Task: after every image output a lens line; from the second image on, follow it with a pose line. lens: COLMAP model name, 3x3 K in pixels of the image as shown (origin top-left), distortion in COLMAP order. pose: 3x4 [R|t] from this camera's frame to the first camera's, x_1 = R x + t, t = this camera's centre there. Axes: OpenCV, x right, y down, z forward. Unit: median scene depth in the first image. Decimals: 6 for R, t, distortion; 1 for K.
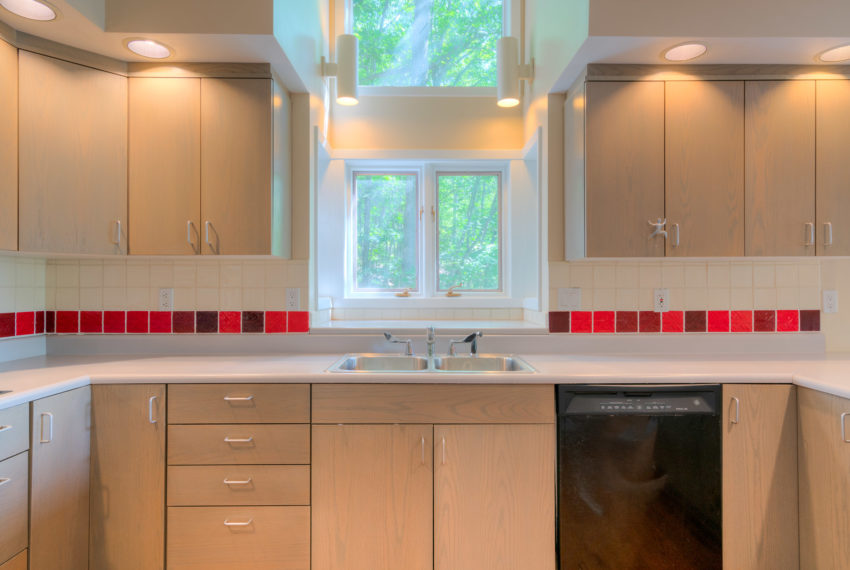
lens RADIAL K [[514.3, 0, 421.5], [0, 514.3, 285.2], [0, 0, 1]] dist [0.007256, 0.002307]
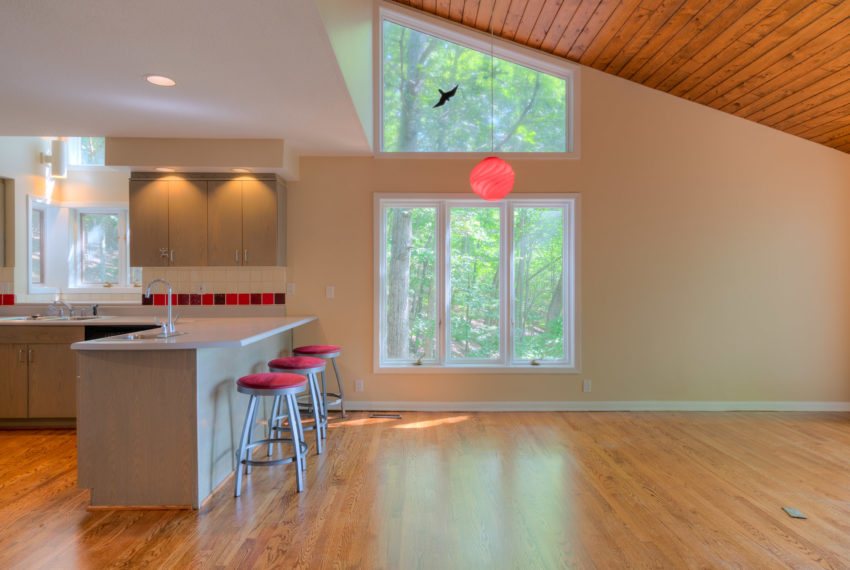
lens RADIAL K [[500.6, 0, 425.0], [0, 500.6, 285.0], [0, 0, 1]] dist [0.002719, 0.000932]
pose [[0.999907, -0.000736, 0.013607, 1.295486], [0.000546, 0.999903, 0.013950, -0.008652], [-0.013616, -0.013941, 0.999810, -0.892546]]
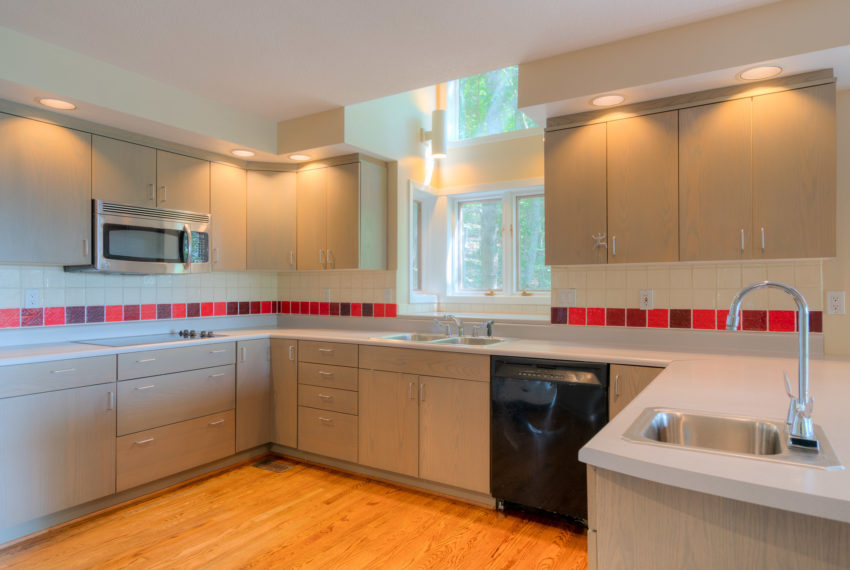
lens RADIAL K [[514.3, 0, 421.5], [0, 514.3, 285.2], [0, 0, 1]] dist [0.007256, 0.002307]
pose [[0.842624, -0.002994, -0.538493, 0.673746], [0.003159, 0.999995, -0.000618, -0.003502], [0.538492, -0.001180, 0.842630, -0.250777]]
